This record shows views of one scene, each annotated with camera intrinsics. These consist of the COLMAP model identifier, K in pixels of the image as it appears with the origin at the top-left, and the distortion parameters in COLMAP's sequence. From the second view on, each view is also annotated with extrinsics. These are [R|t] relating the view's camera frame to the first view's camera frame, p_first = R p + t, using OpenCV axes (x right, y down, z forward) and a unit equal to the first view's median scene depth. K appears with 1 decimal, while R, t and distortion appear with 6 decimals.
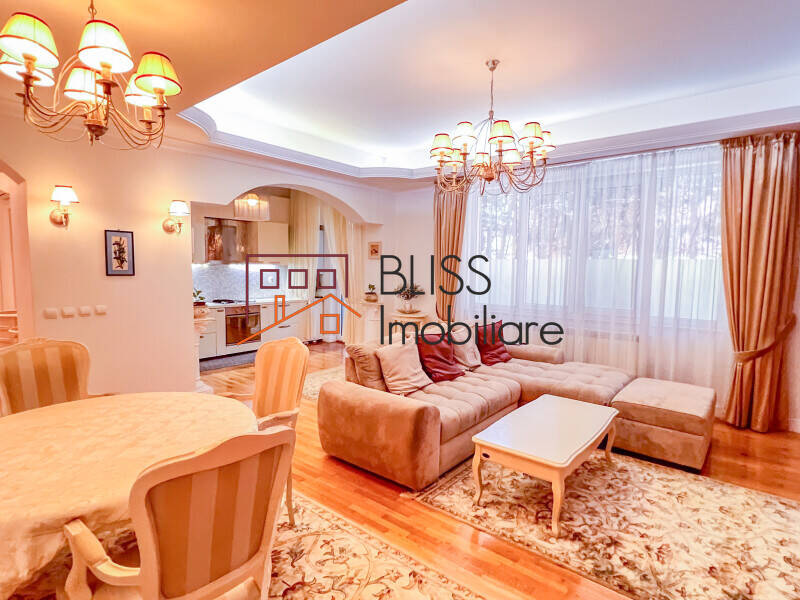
lens RADIAL K [[427.3, 0, 400.0], [0, 427.3, 300.0], [0, 0, 1]] dist [0.000914, -0.000719]
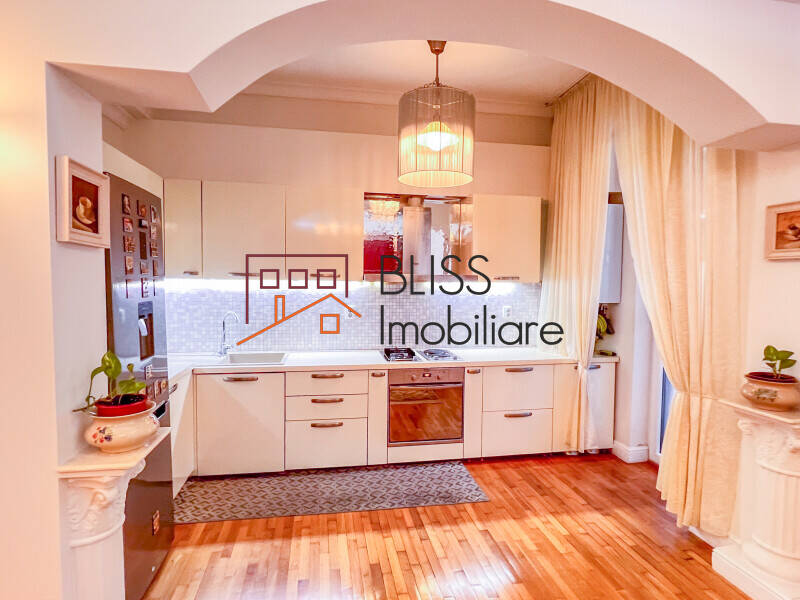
lens RADIAL K [[438.6, 0, 400.0], [0, 438.6, 300.0], [0, 0, 1]] dist [0.002087, 0.000327]
pose [[0.760105, 0.023524, -0.649374, -0.138515], [-0.051512, 0.998381, -0.024128, -0.098832], [0.647755, 0.051790, 0.760086, 1.229751]]
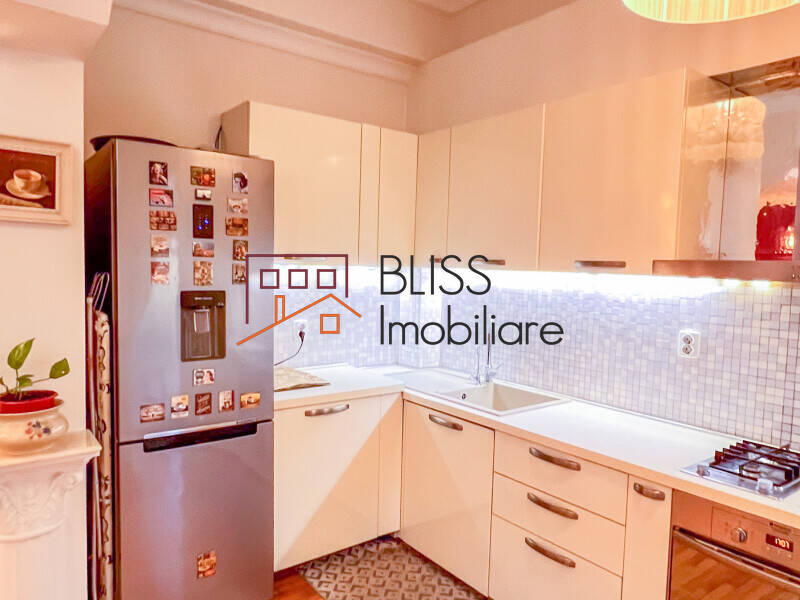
lens RADIAL K [[568.8, 0, 397.1], [0, 568.8, 302.3], [0, 0, 1]] dist [-0.004345, 0.000189]
pose [[-0.228819, 0.043019, -0.972518, -0.226189], [-0.107994, 0.991735, 0.069278, -0.147294], [0.967460, 0.120878, -0.222282, 1.815706]]
